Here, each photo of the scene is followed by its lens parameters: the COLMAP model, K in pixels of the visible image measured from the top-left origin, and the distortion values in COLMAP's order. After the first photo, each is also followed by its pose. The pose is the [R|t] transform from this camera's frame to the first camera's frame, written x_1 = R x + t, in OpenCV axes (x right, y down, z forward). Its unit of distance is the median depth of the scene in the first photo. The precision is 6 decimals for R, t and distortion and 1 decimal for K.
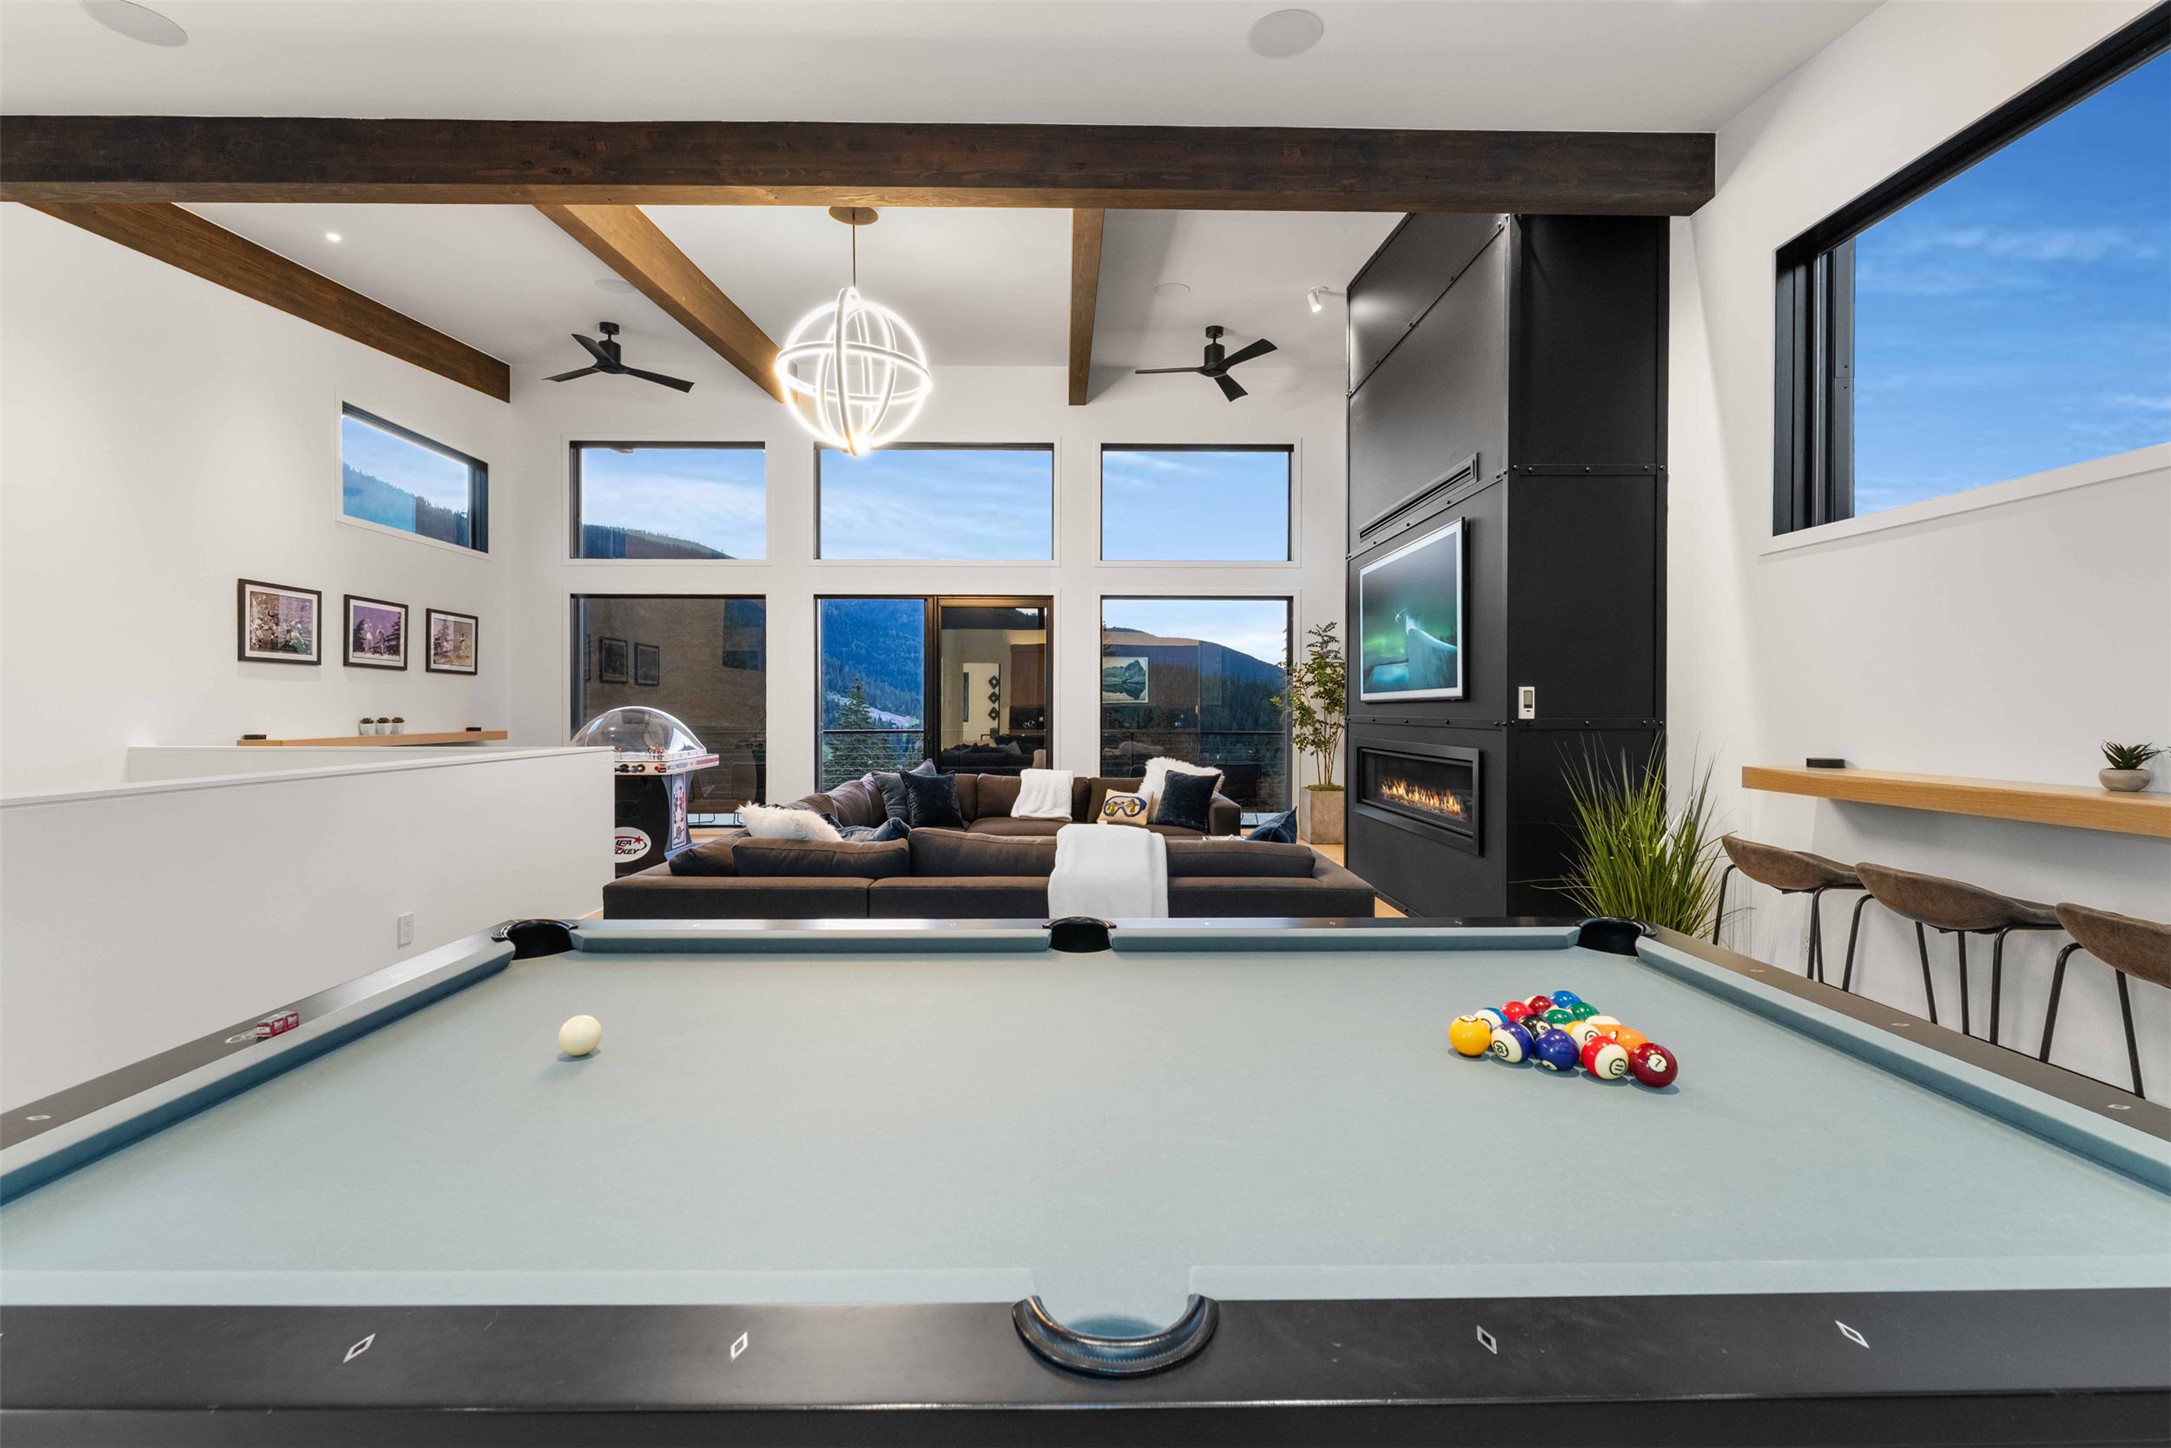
lens RADIAL K [[839.7, 0, 1073.6], [0, 839.7, 708.3], [0, 0, 1]] dist [0.001058, 0.000689]
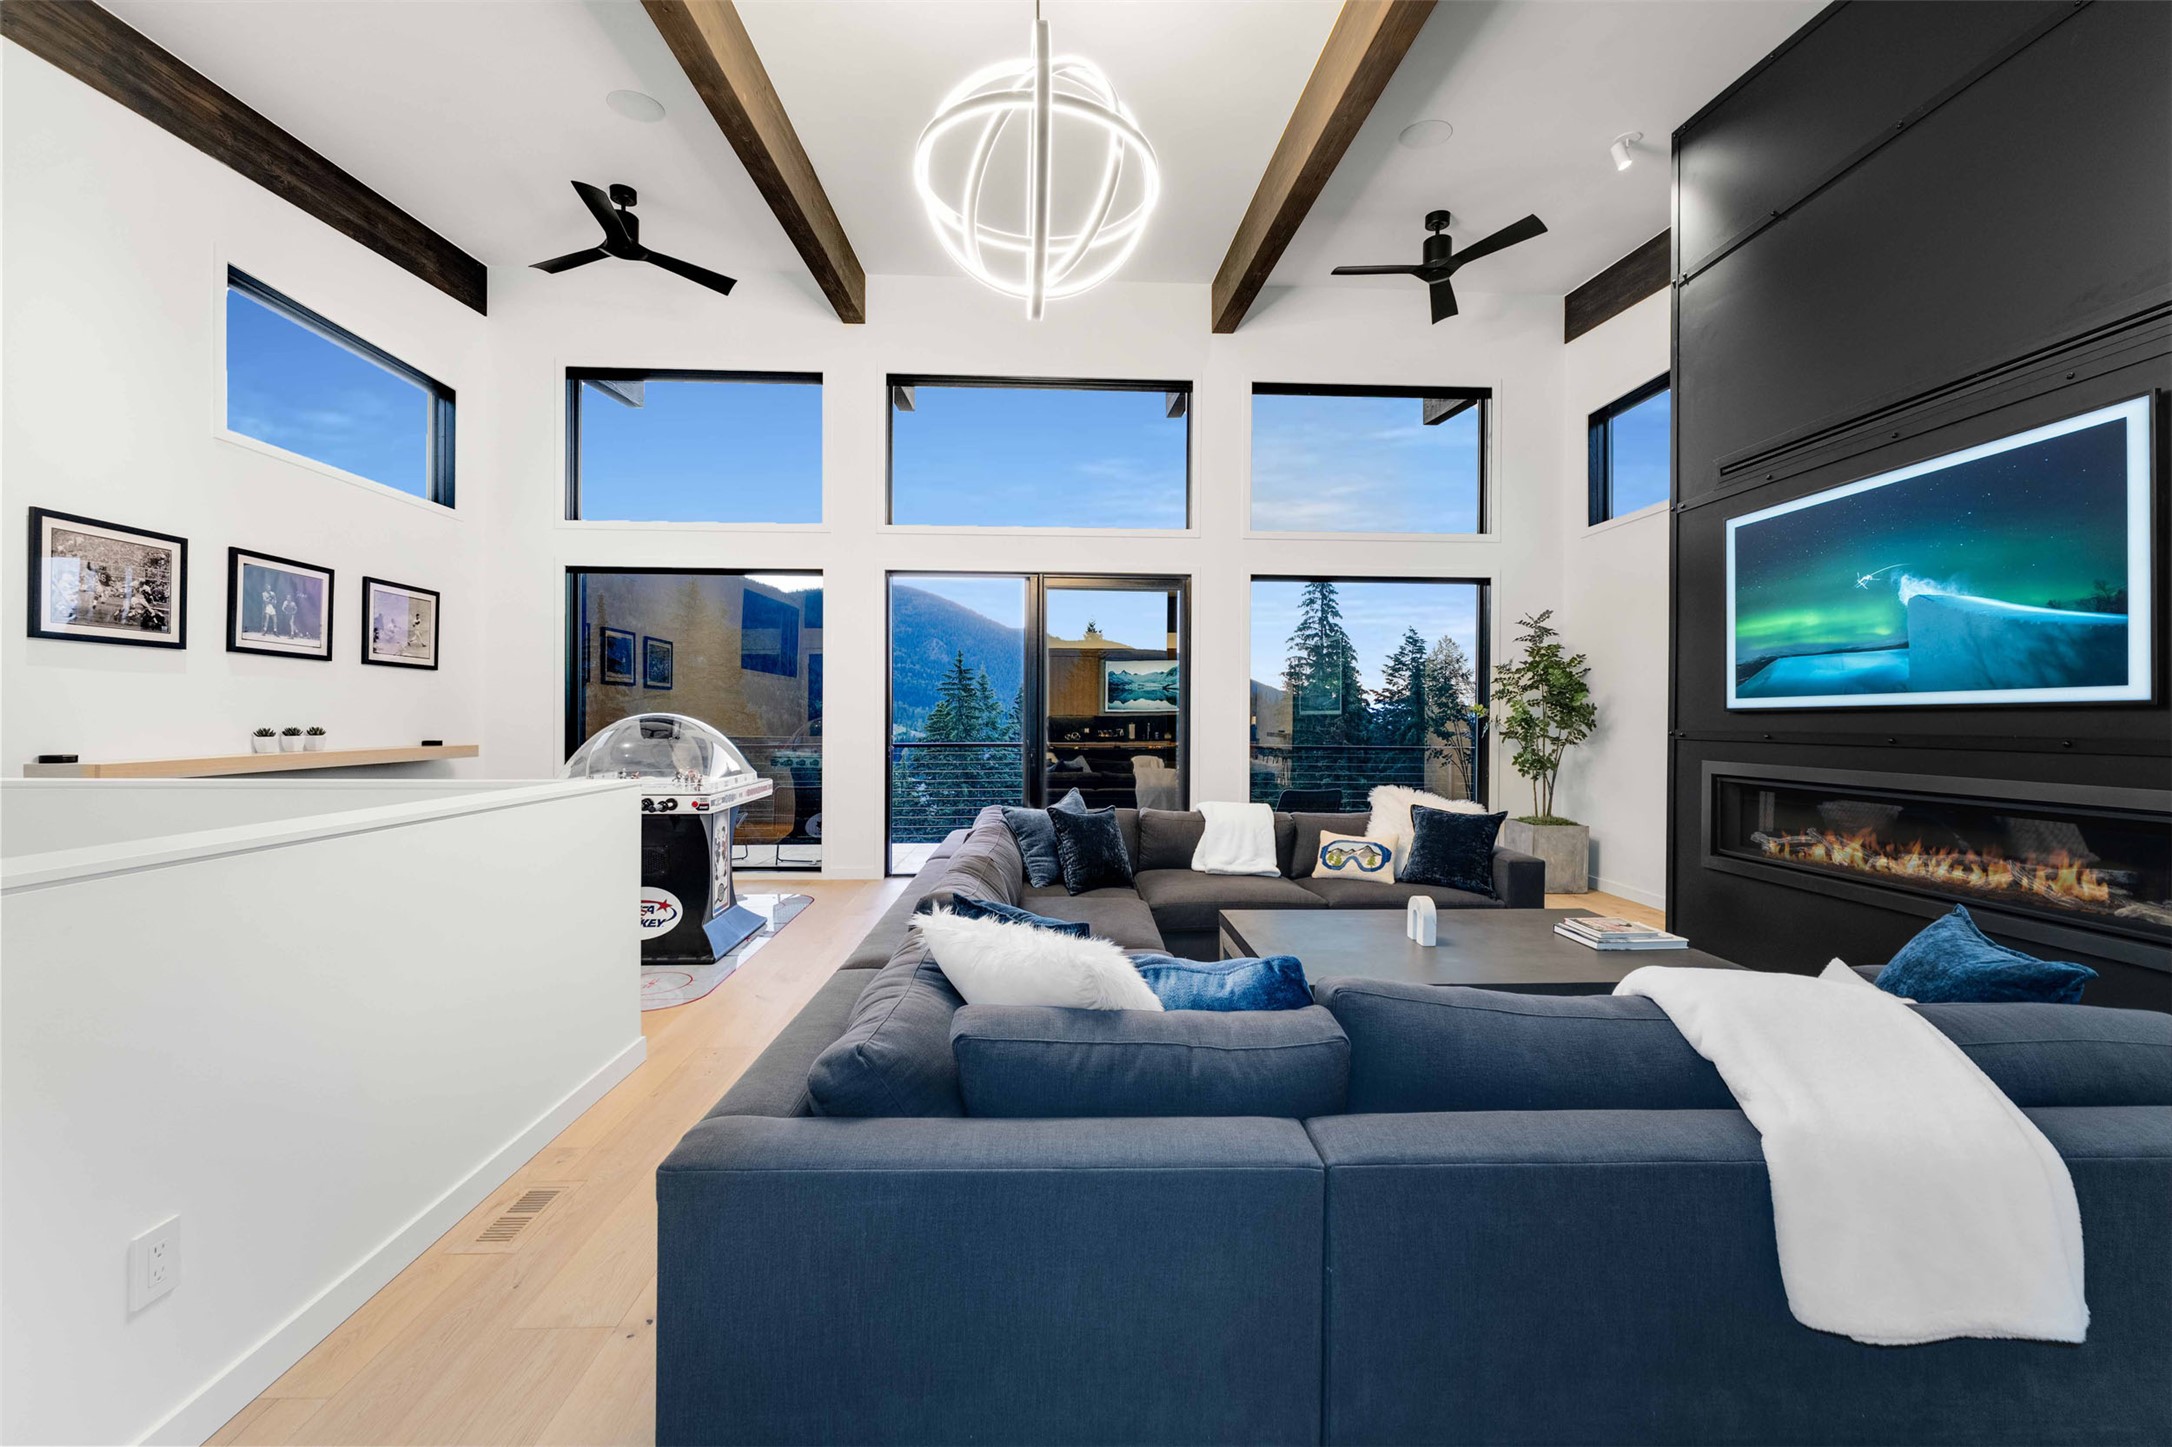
lens RADIAL K [[840.1, 0, 1097.0], [0, 840.1, 713.5], [0, 0, 1]] dist [0.001058, 0.000689]
pose [[0.999547, 0.003841, 0.029844, -0.177399], [-0.003659, 0.999974, -0.006143, 0.000811], [-0.029866, 0.006031, 0.999536, 0.285838]]
